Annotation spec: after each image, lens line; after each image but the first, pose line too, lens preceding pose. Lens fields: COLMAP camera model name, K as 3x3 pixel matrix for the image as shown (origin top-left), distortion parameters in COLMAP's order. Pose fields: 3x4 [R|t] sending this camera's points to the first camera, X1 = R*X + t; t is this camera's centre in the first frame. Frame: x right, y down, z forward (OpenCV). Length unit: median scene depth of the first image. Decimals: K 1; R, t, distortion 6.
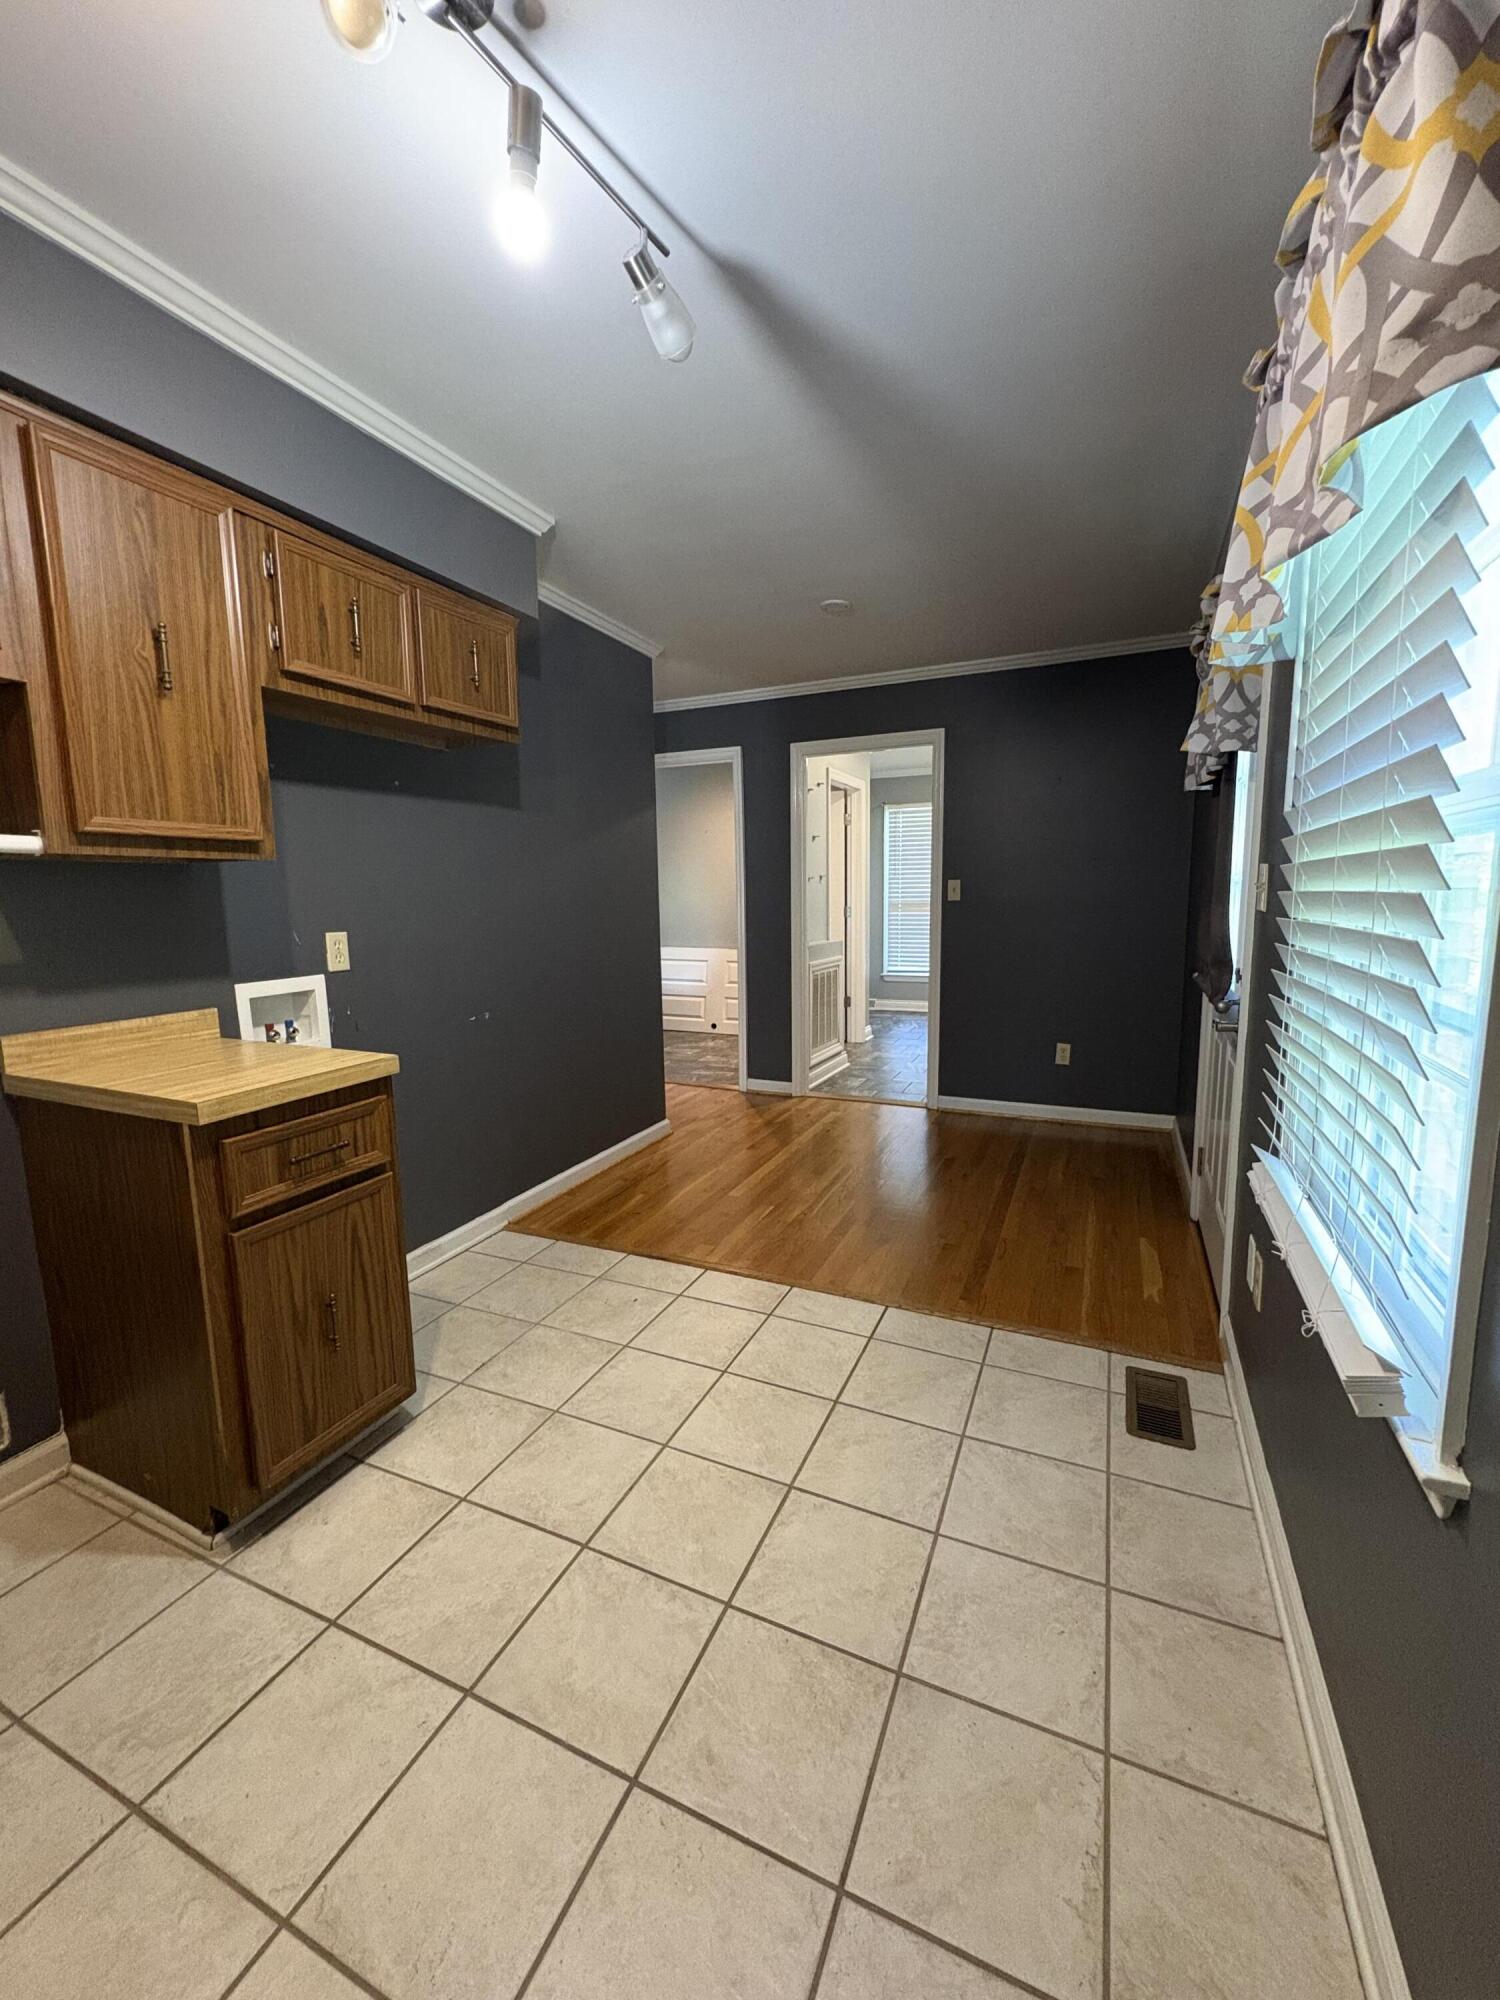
lens RADIAL K [[801.8, 0, 749.4], [0, 801.8, 999.8], [0, 0, 1]] dist [-0.000523, -0.000371]
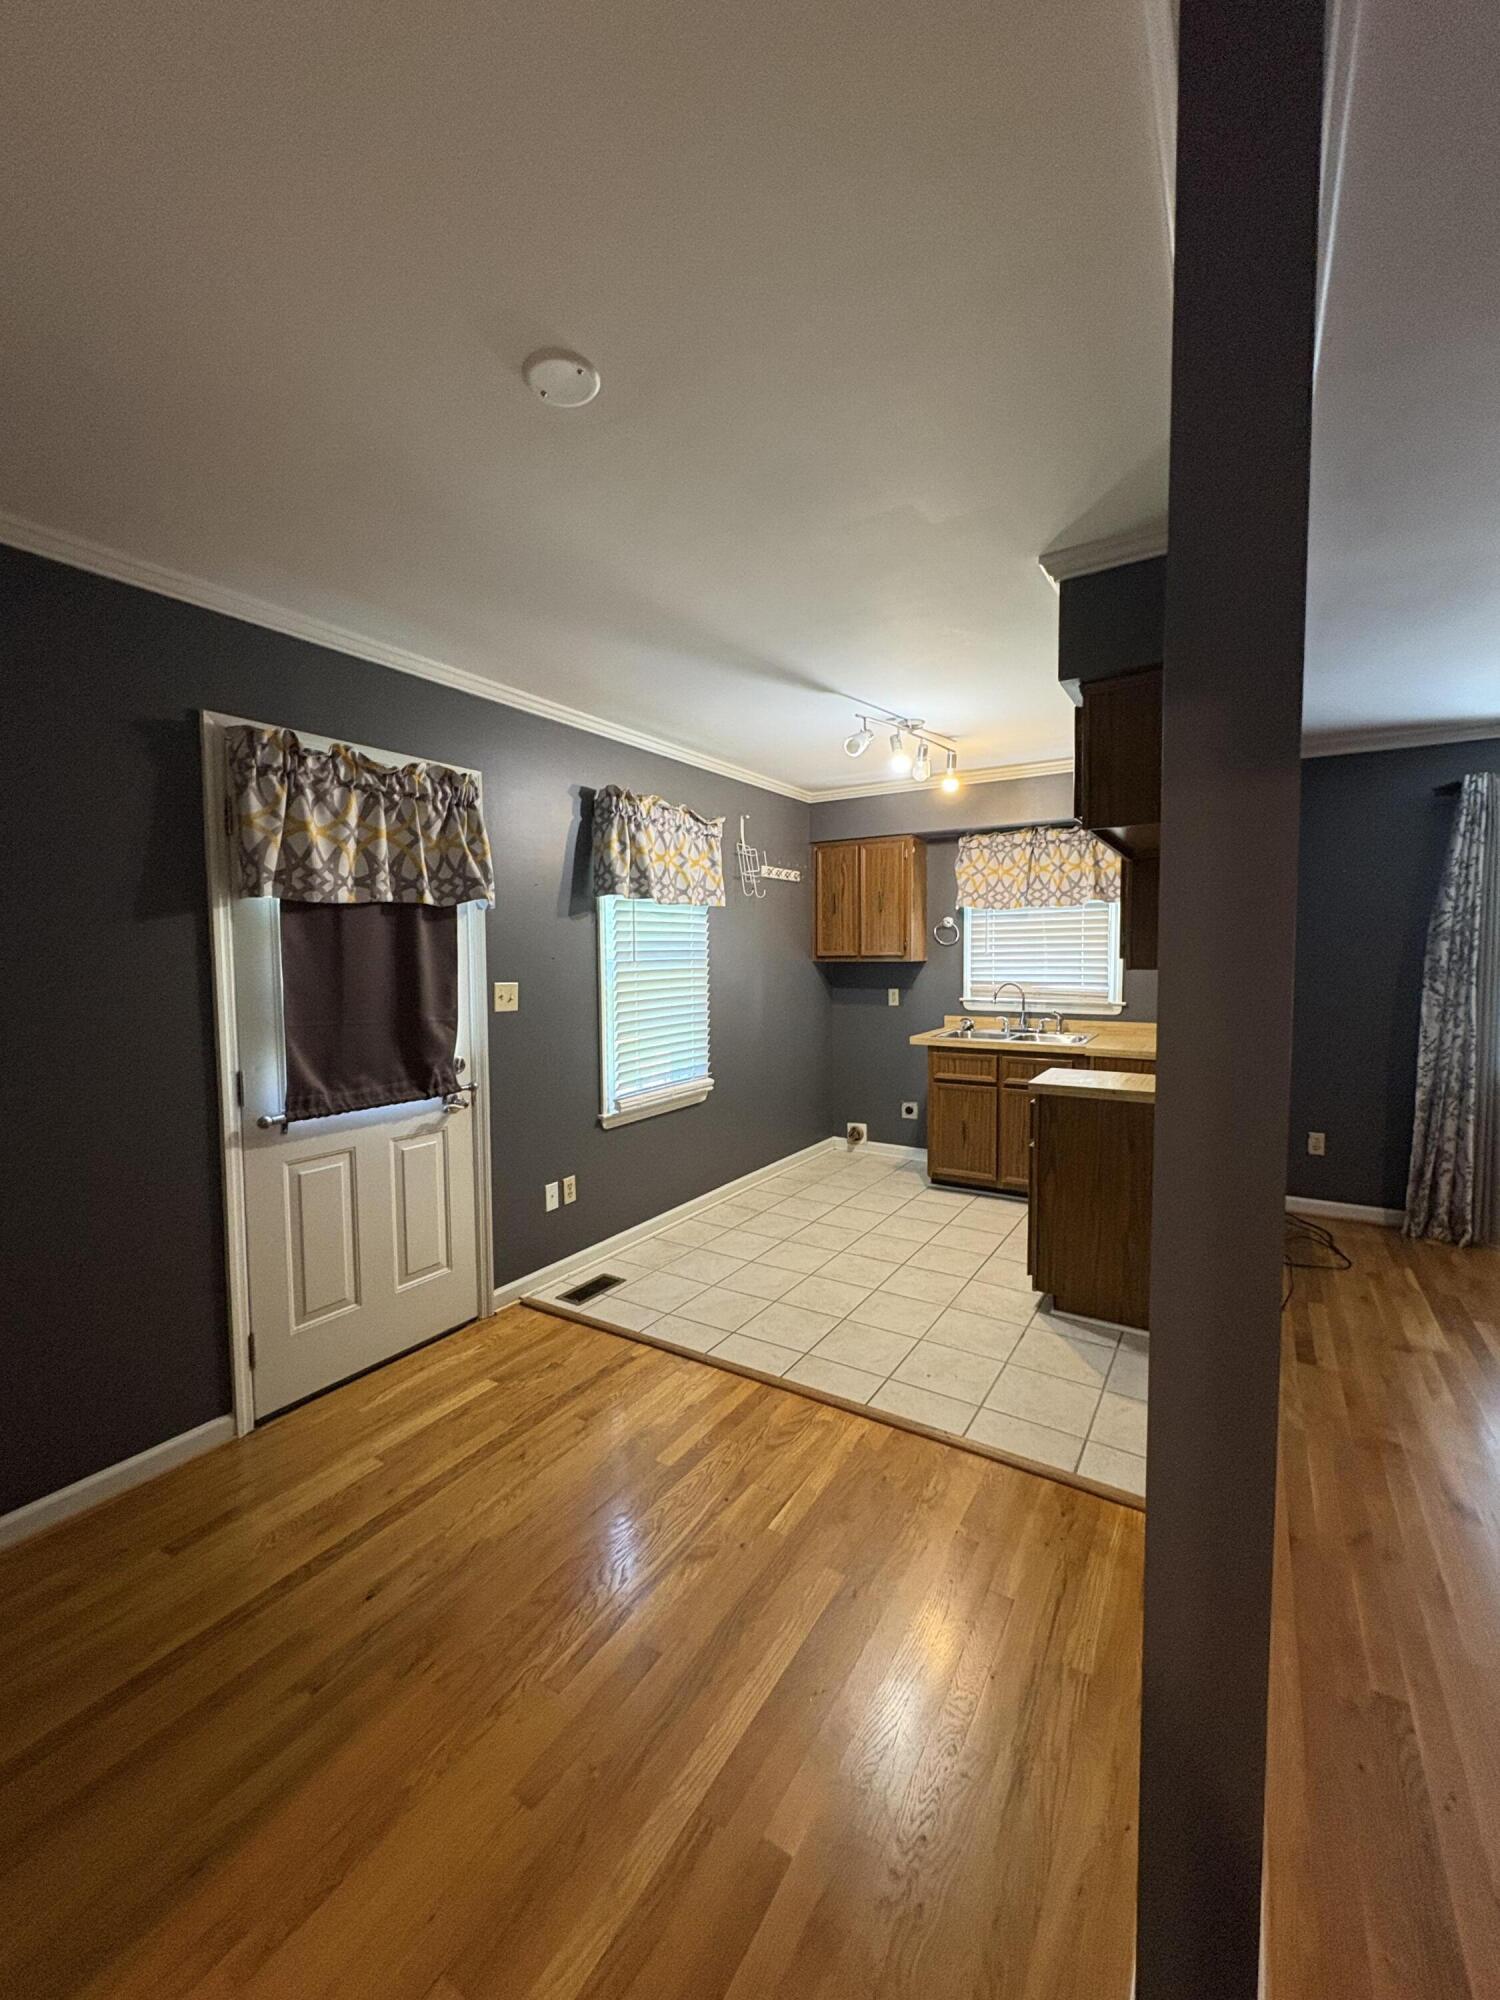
lens RADIAL K [[801.8, 0, 749.3], [0, 801.8, 996.7], [0, 0, 1]] dist [-0.000523, -0.000371]
pose [[-0.990558, 0.011571, 0.136608, -0.050845], [0.037690, 0.981022, 0.190197, -0.303002], [-0.131815, 0.193549, -0.972195, 1.772706]]
